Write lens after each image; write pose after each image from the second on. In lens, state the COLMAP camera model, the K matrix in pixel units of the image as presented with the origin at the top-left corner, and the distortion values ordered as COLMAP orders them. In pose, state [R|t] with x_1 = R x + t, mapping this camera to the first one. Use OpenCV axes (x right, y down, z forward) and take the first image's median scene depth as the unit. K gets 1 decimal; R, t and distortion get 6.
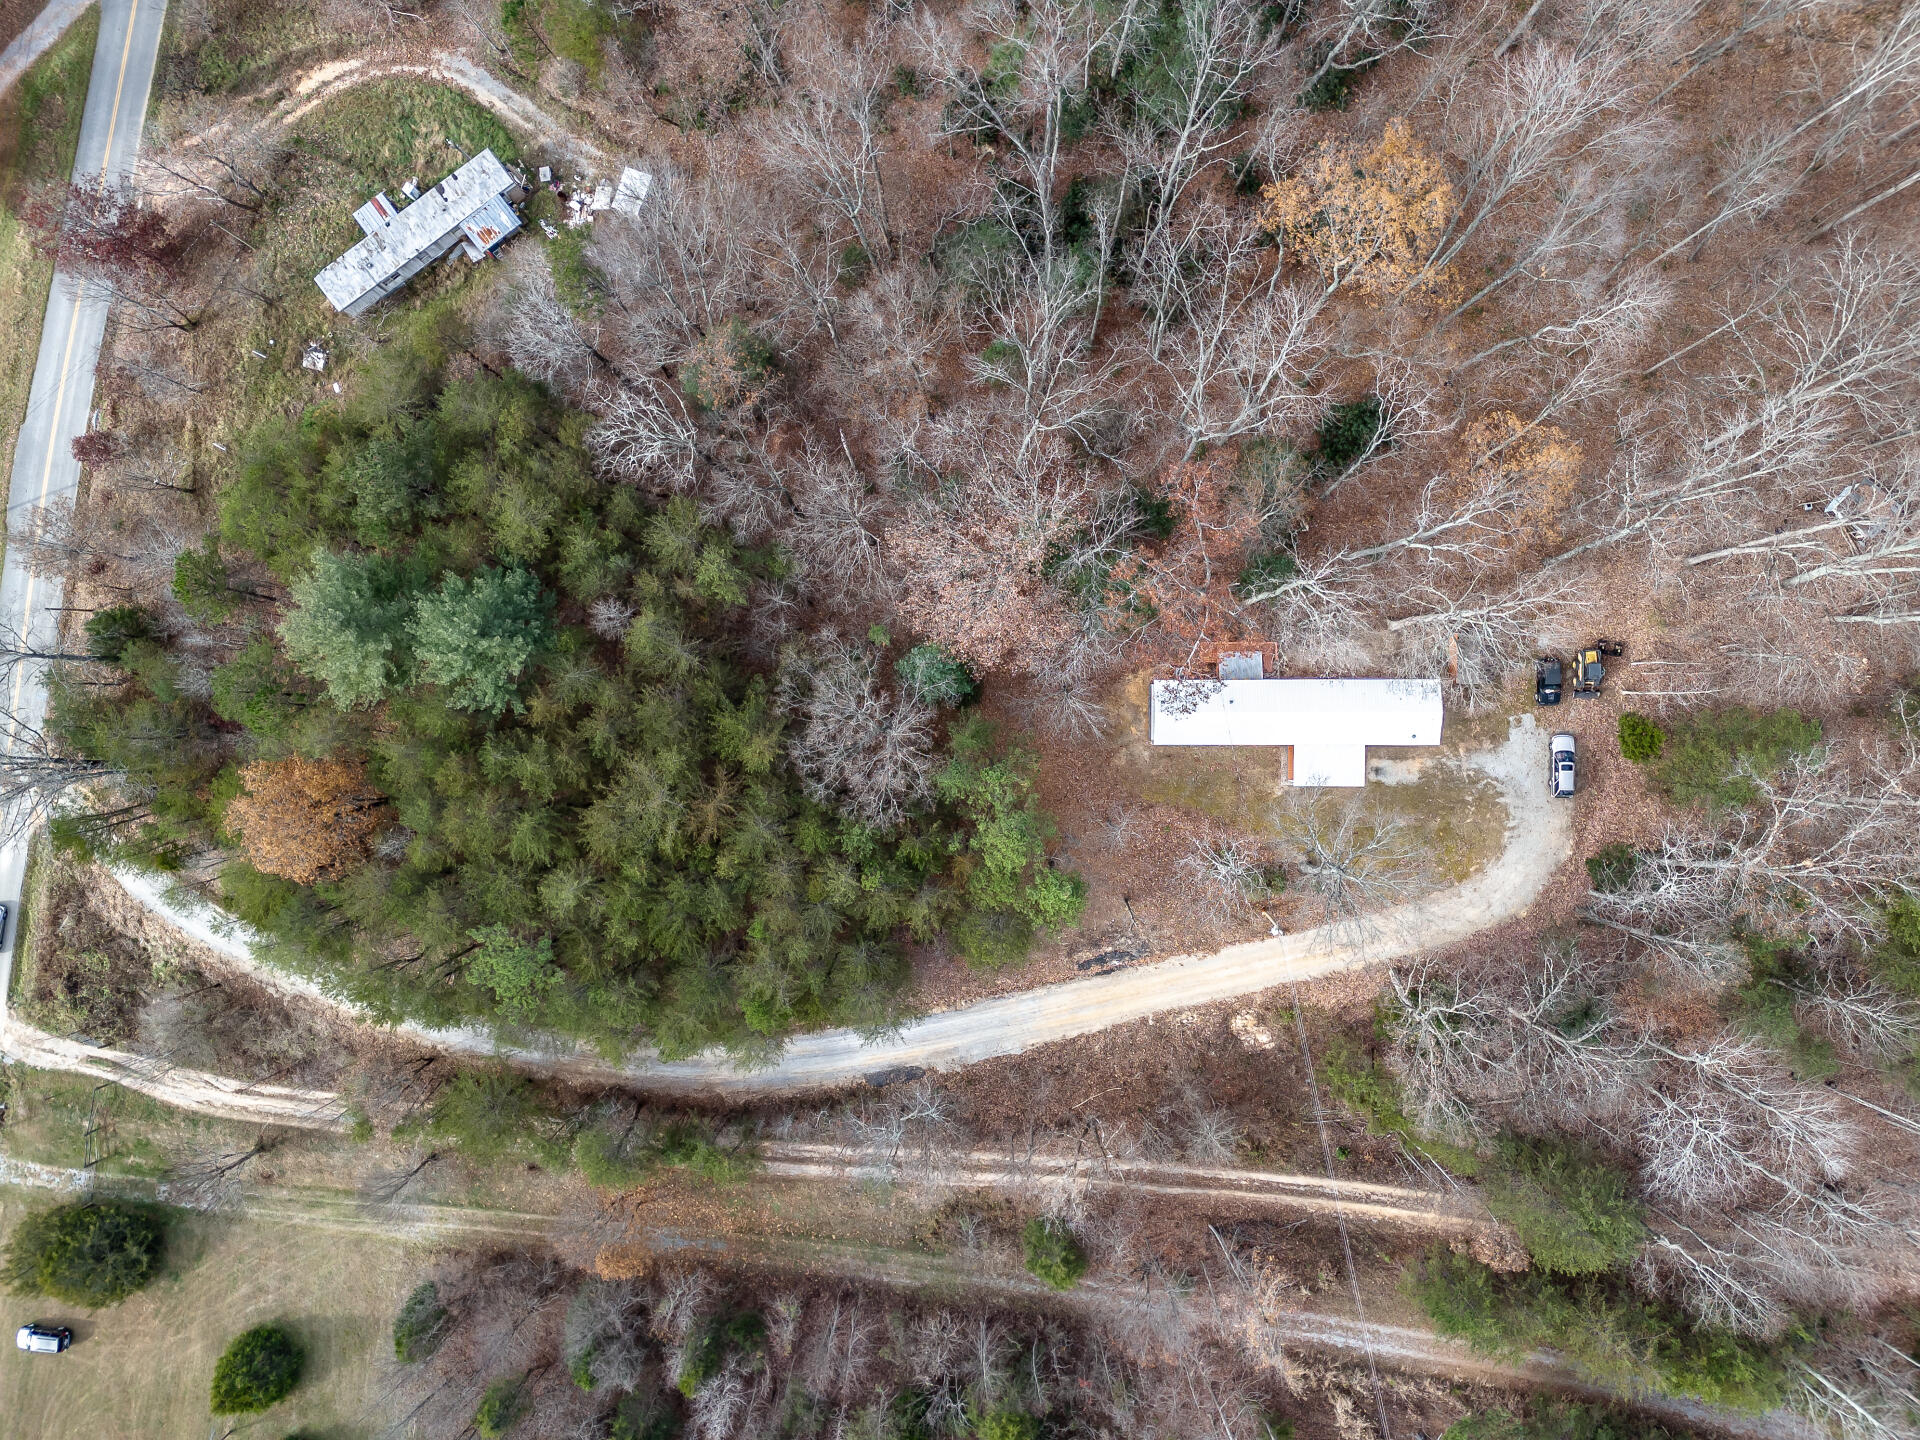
lens RADIAL K [[1406.3, 0, 961.7], [0, 1406.3, 712.7], [0, 0, 1]] dist [0.079572, -0.081356]
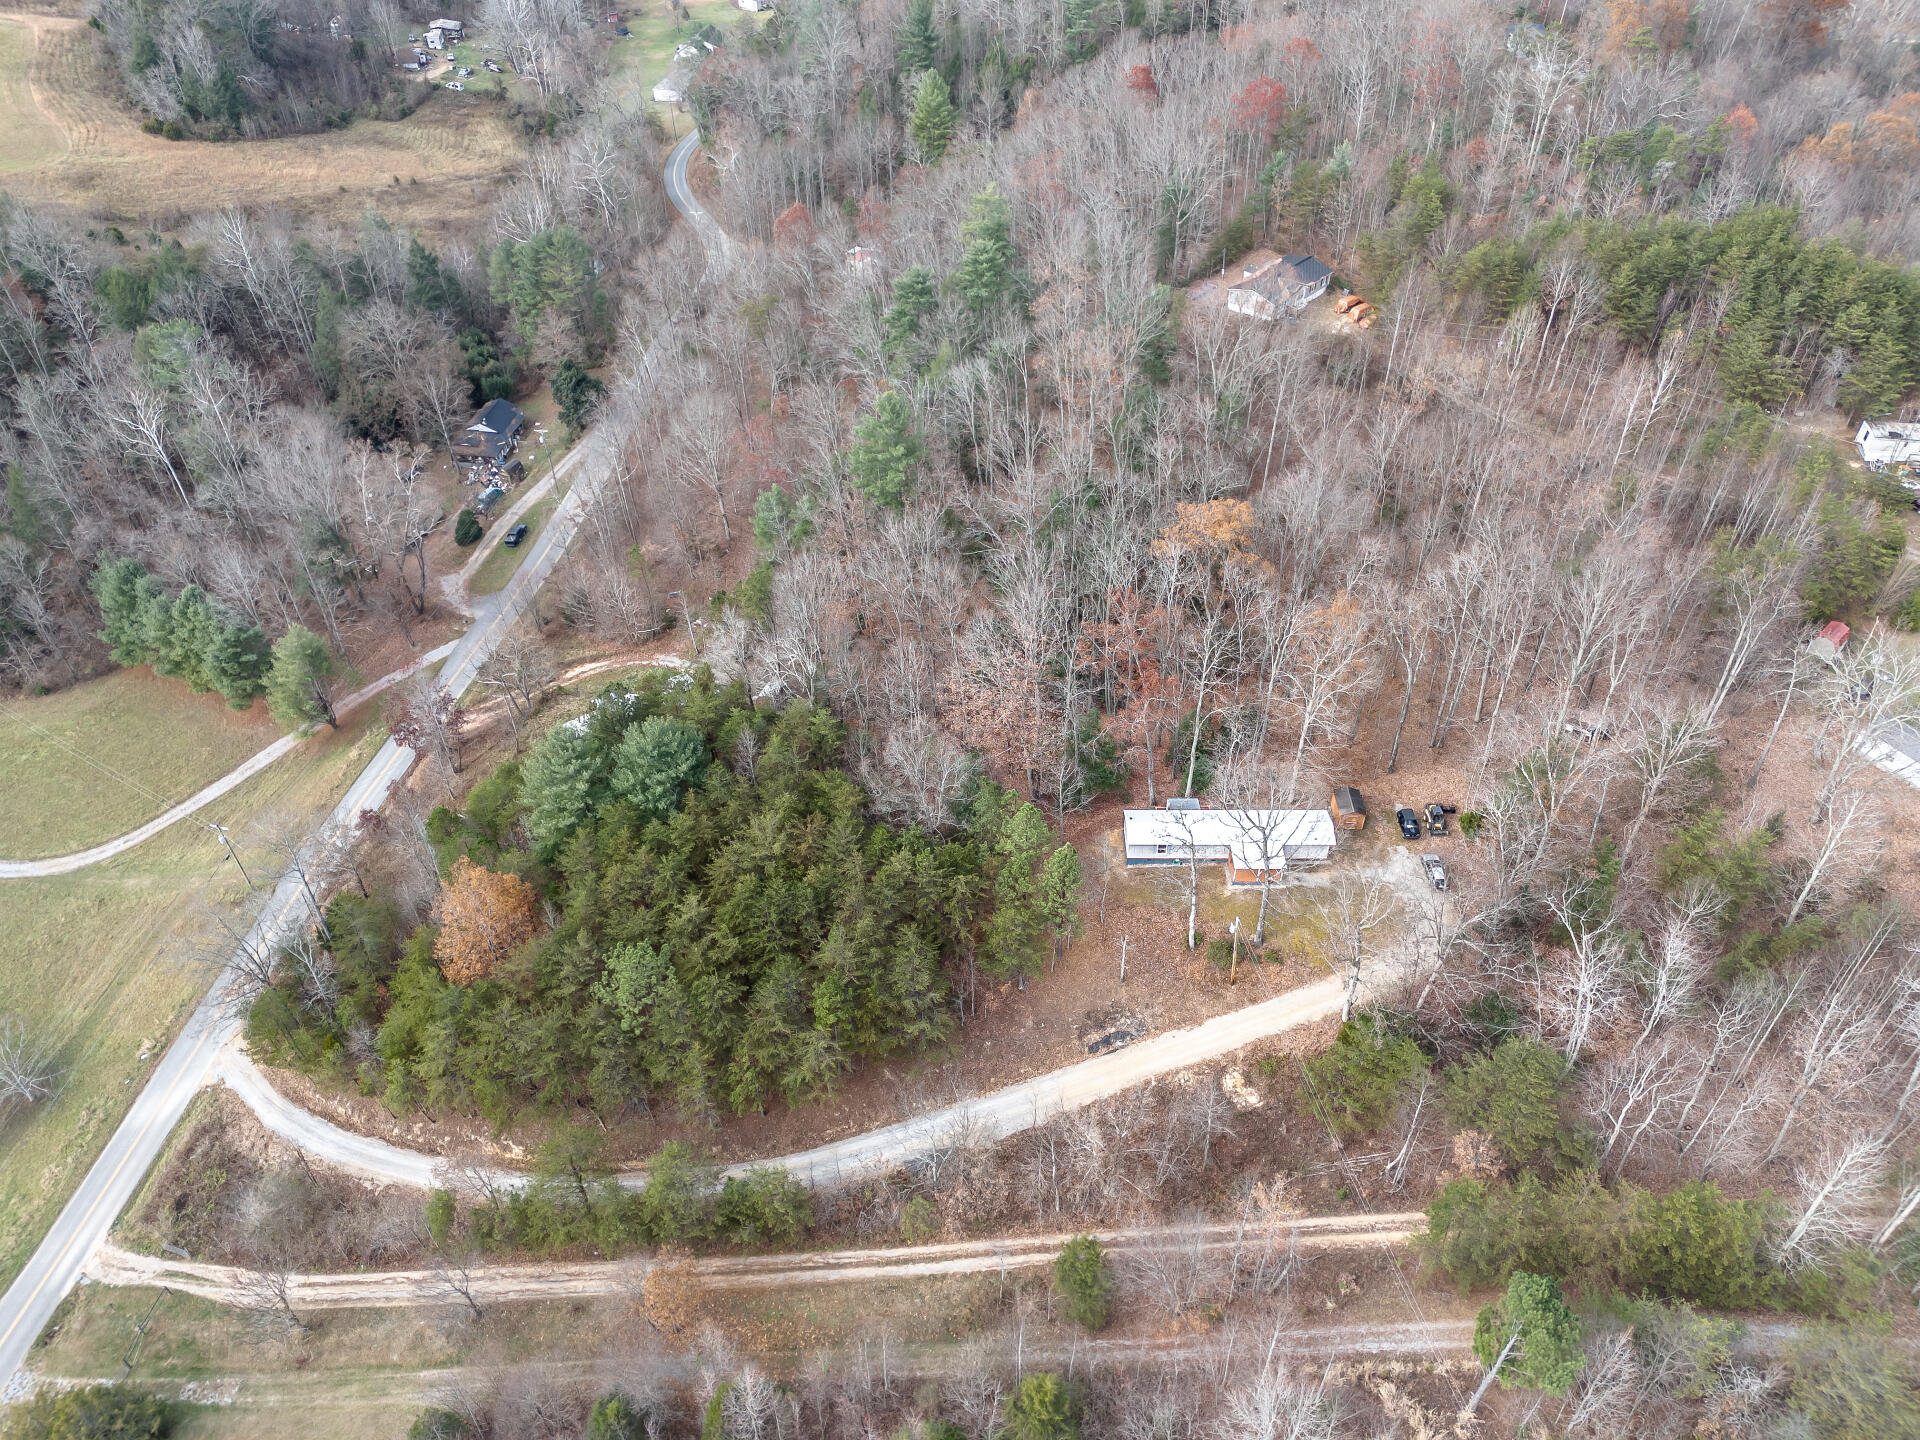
lens RADIAL K [[1406.3, 0, 961.7], [0, 1406.3, 712.7], [0, 0, 1]] dist [0.079572, -0.081356]
pose [[0.999960, -0.007804, -0.004361, -0.017133], [0.001853, 0.658177, -0.752861, 0.903328], [0.008745, 0.752823, 0.658165, -0.000404]]
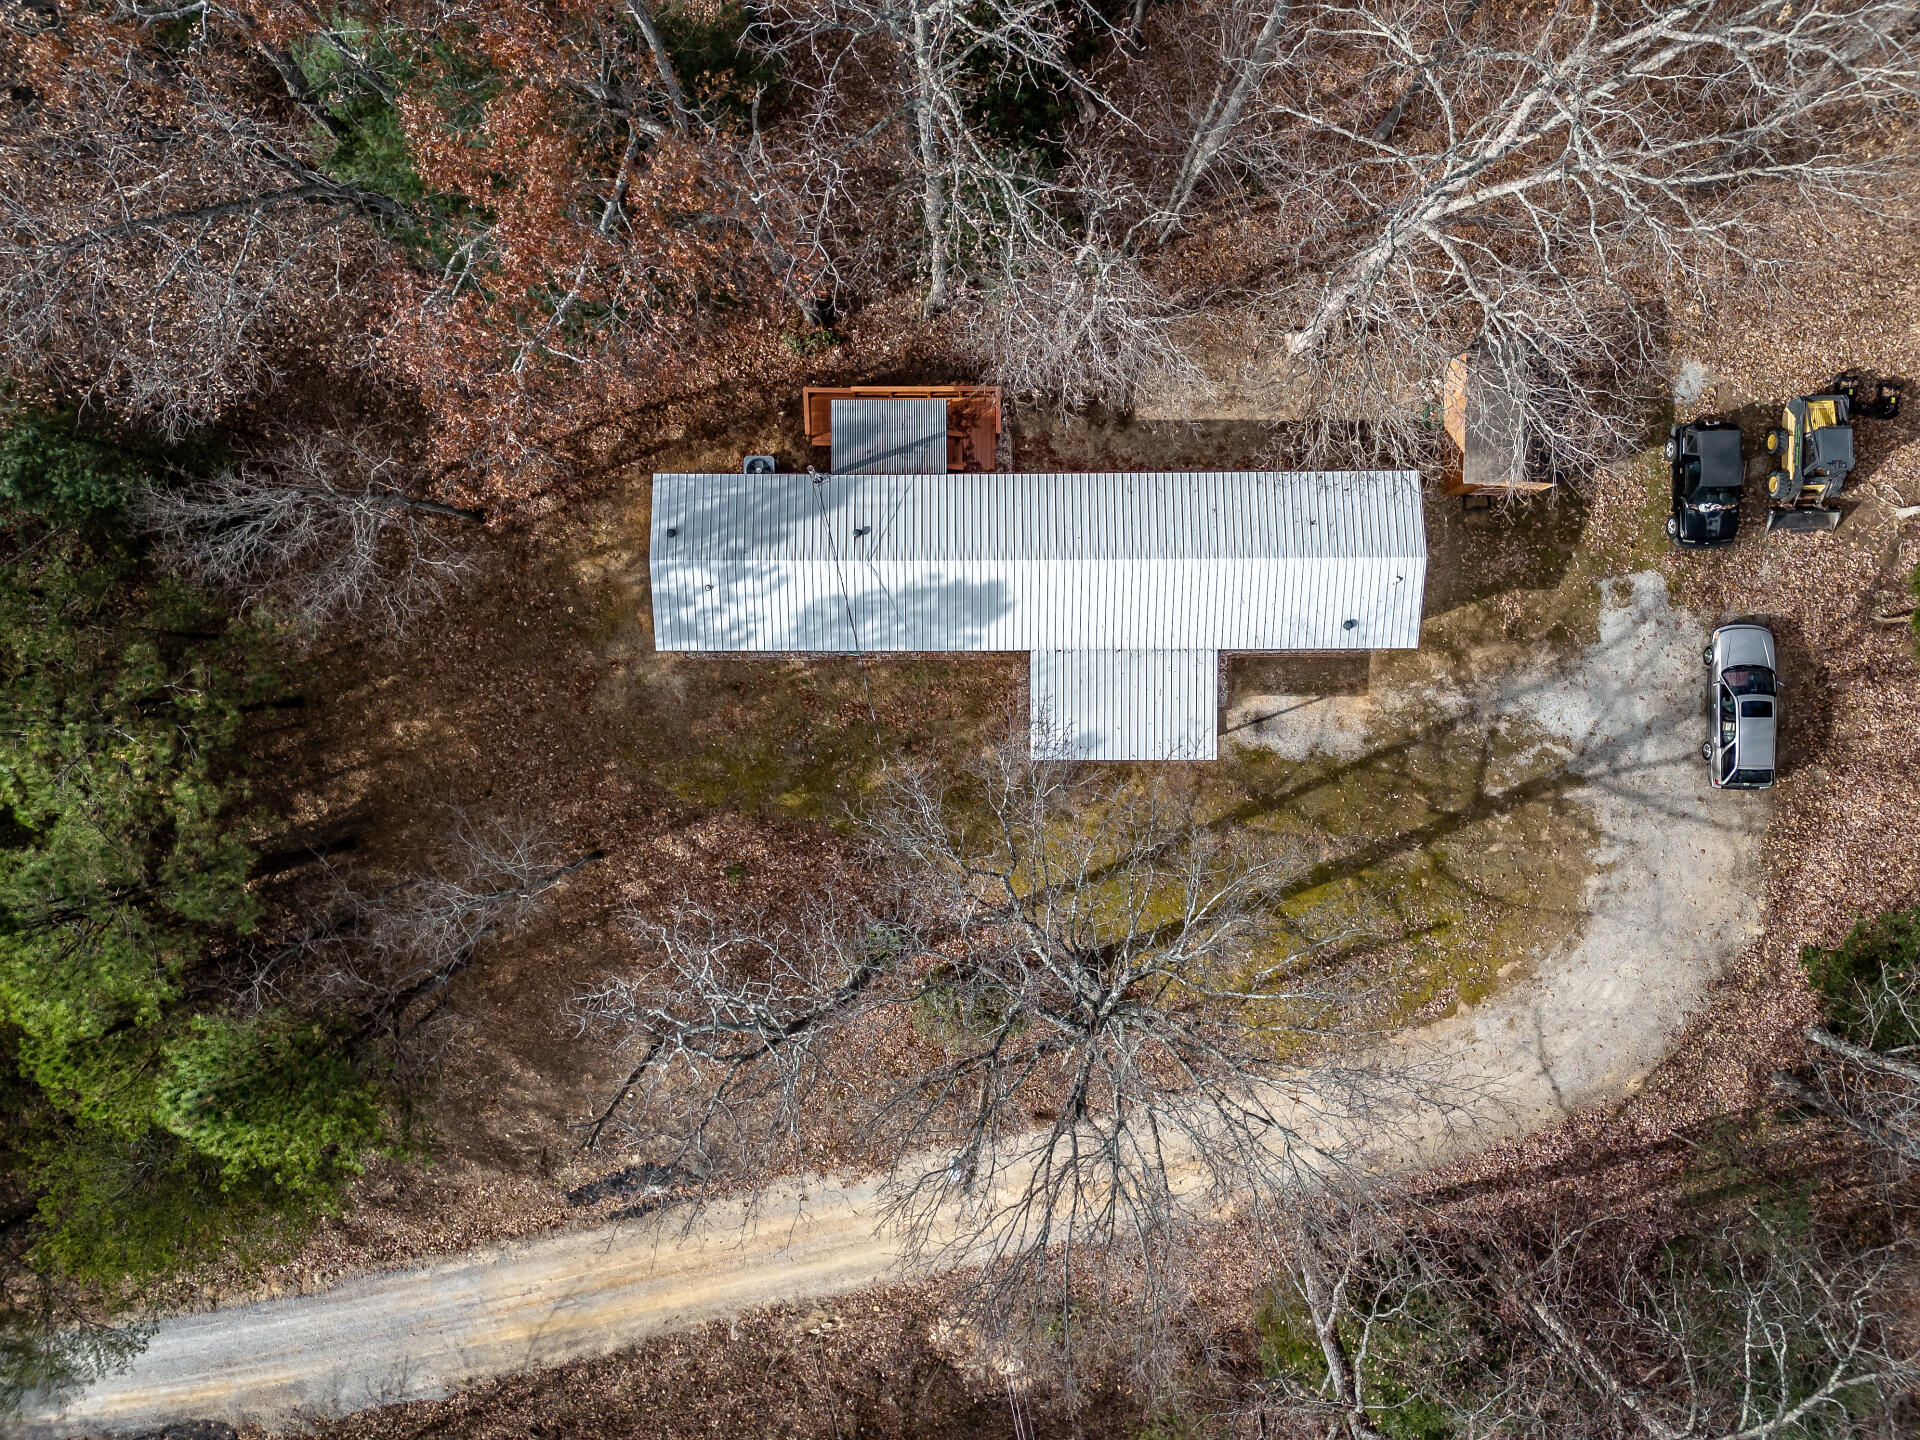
lens RADIAL K [[1406.3, 0, 961.7], [0, 1406.3, 712.7], [0, 0, 1]] dist [0.079572, -0.081356]
pose [[0.999989, -0.004244, -0.002129, 0.203506], [0.004247, 0.999990, 0.001316, 0.036135], [0.002123, -0.001325, 0.999997, 0.585426]]
